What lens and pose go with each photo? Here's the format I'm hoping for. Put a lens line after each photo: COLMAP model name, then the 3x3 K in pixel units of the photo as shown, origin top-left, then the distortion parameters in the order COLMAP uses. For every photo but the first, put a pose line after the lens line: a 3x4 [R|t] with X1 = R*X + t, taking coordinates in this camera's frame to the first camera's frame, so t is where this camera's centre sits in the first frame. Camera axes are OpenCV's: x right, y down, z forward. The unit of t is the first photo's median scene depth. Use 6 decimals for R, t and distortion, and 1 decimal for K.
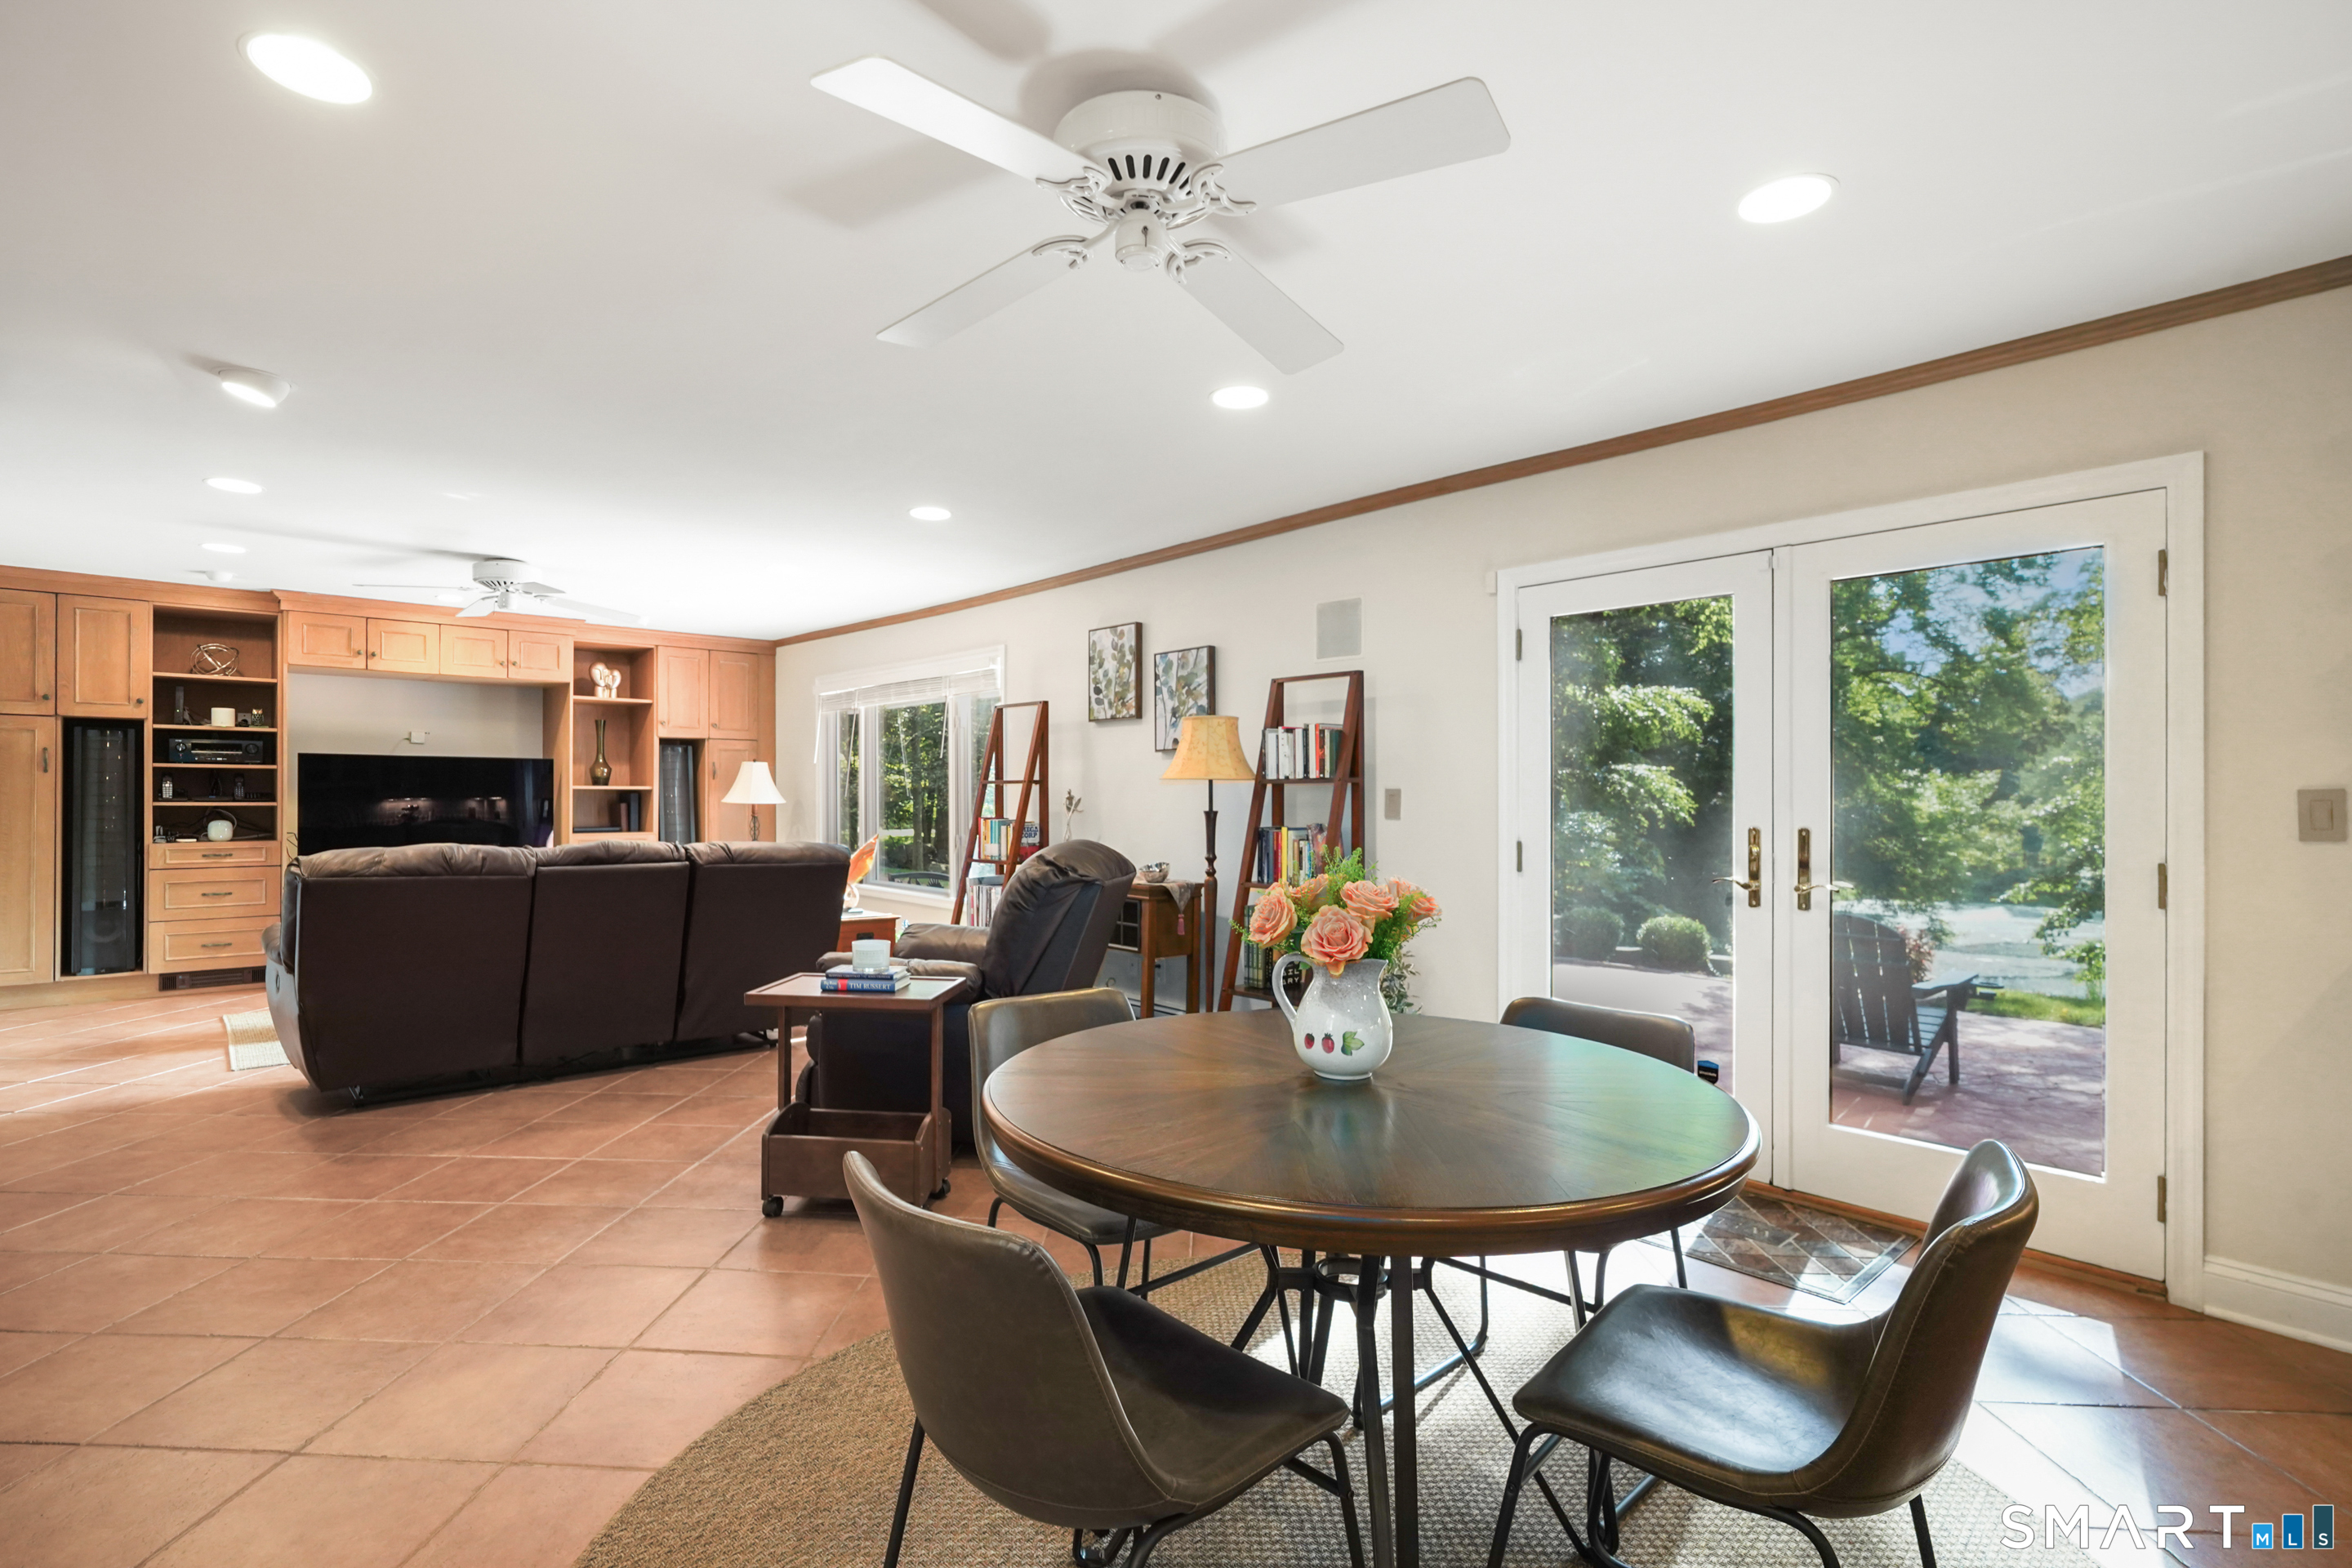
lens RADIAL K [[1093.1, 0, 1169.4], [0, 1093.1, 781.0], [0, 0, 1]] dist [-0.005057, -0.000177]
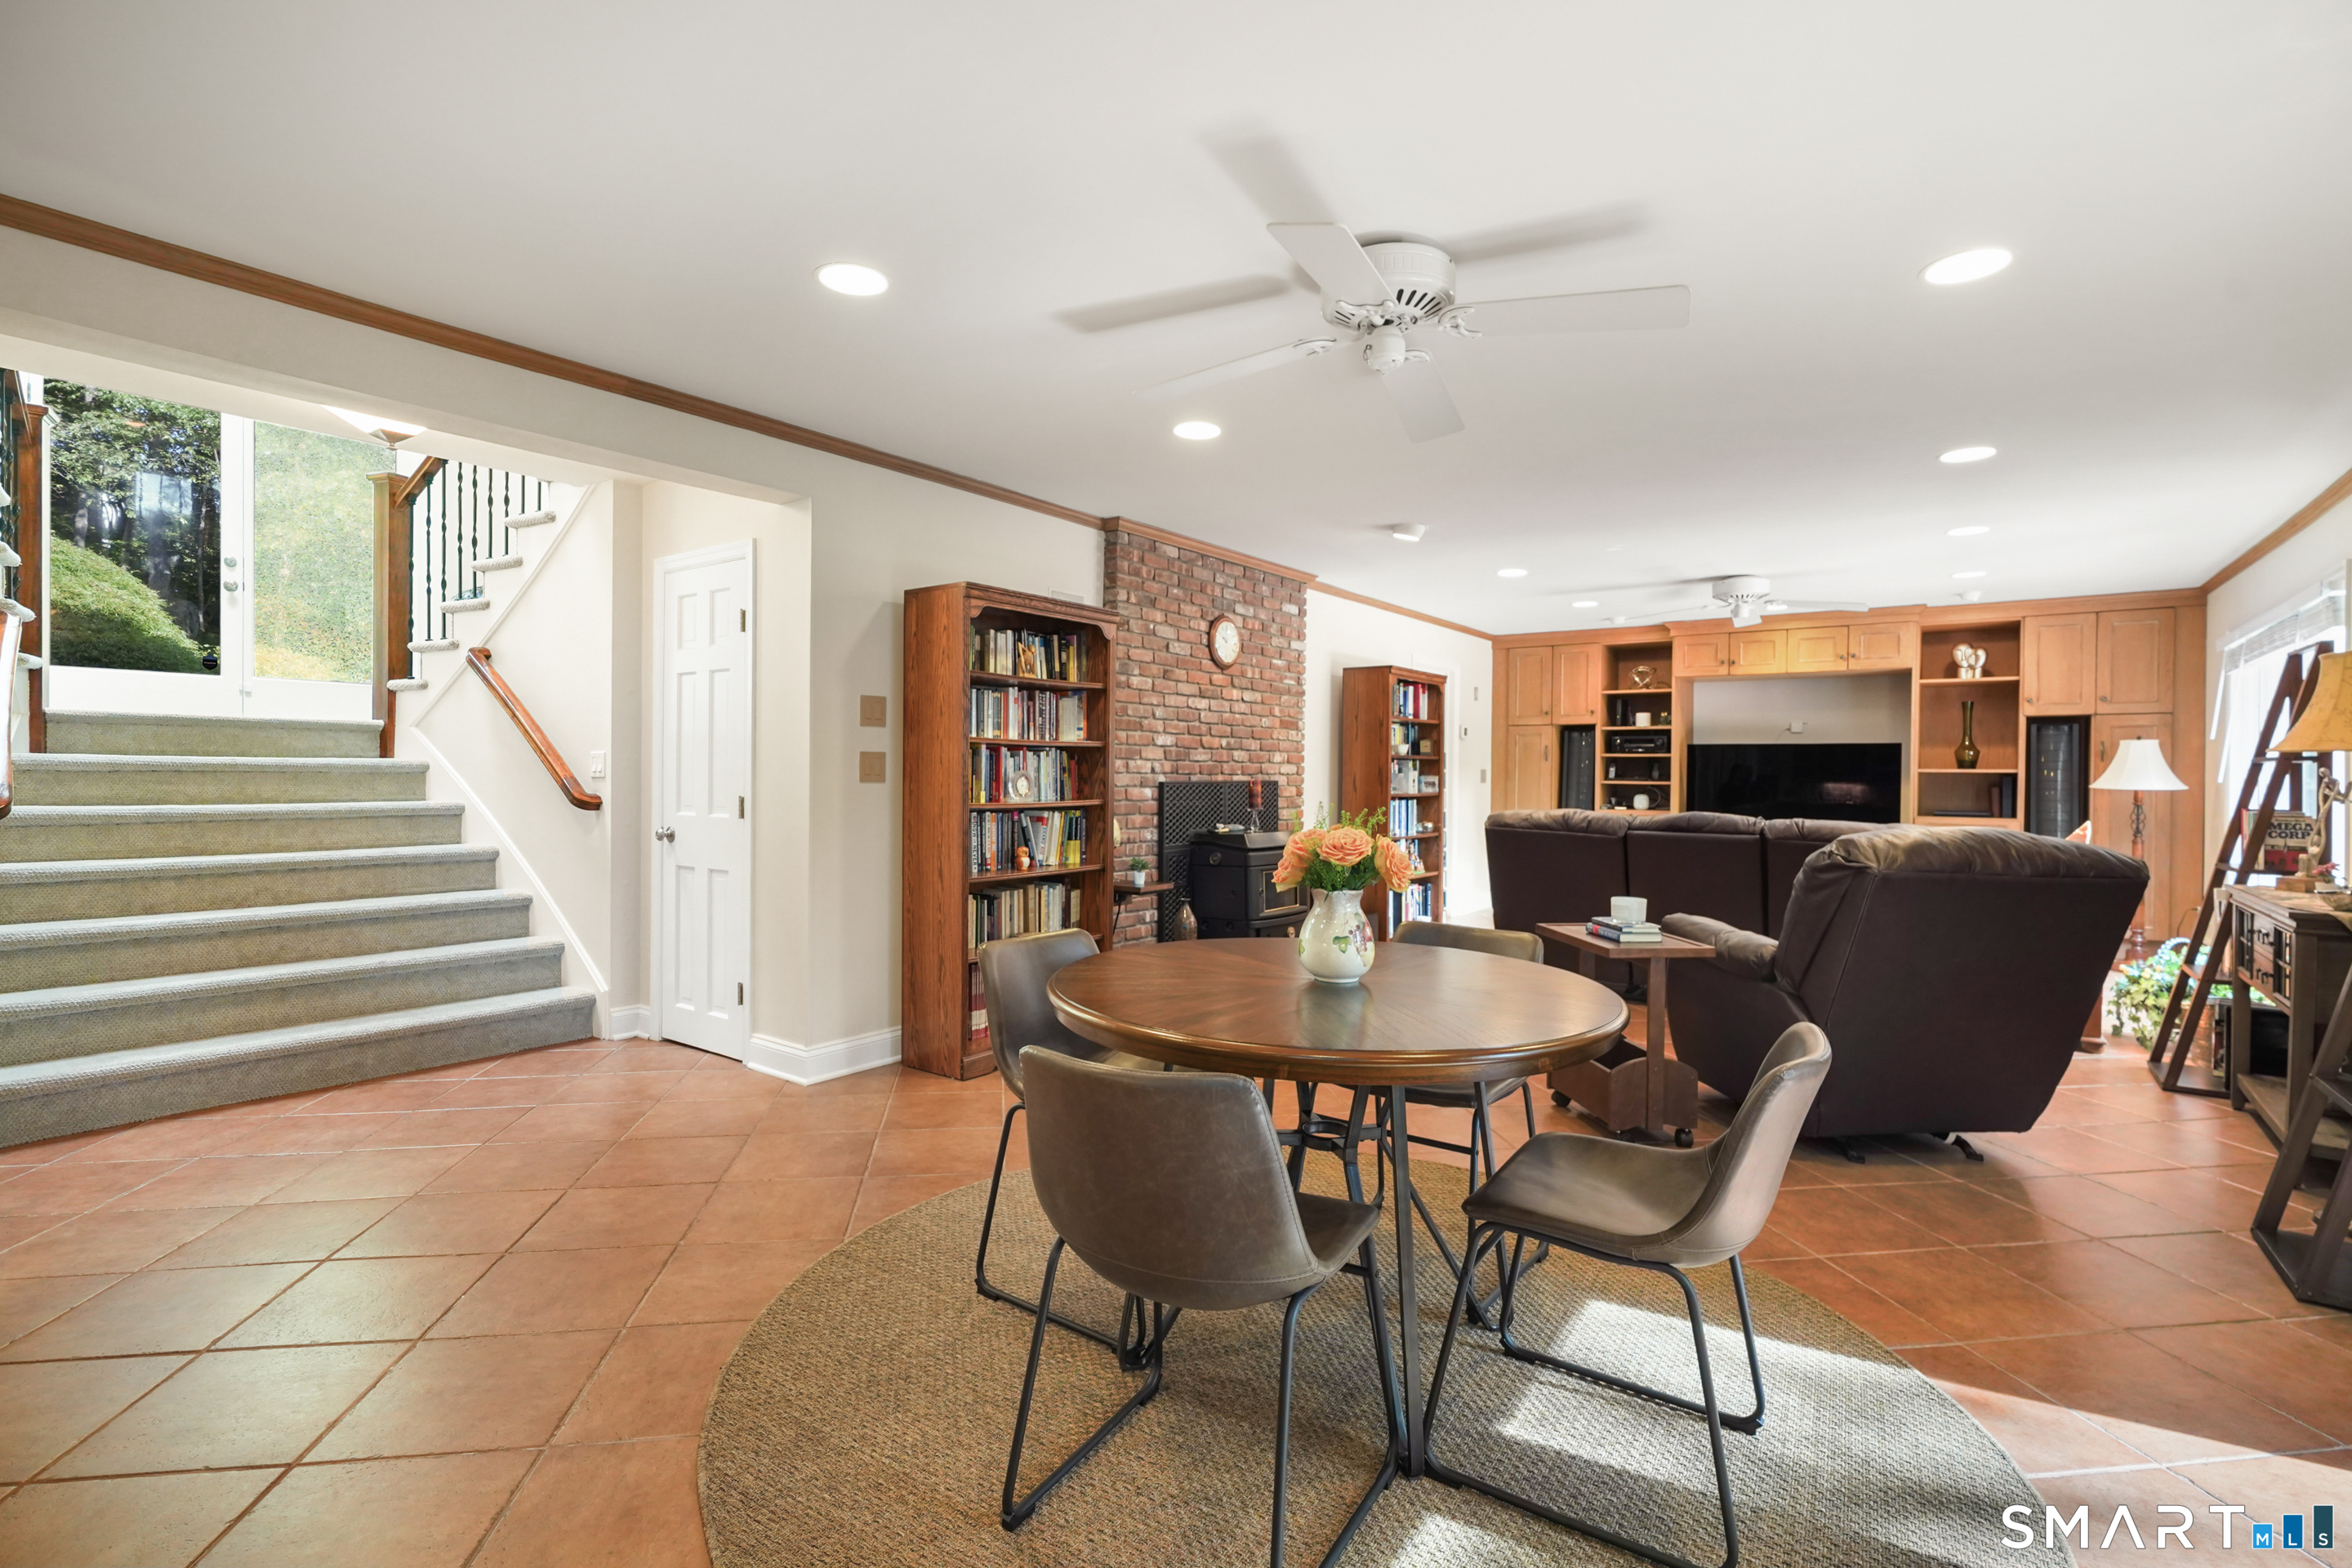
lens RADIAL K [[1073.8, 0, 1166.0], [0, 1073.8, 778.2], [0, 0, 1]] dist [-0.006770, 0.000208]
pose [[0.195774, 0.004886, -0.980637, 0.327854], [0.003978, 0.999975, 0.005777, 0.004939], [0.980641, -0.005032, 0.195750, 0.134097]]
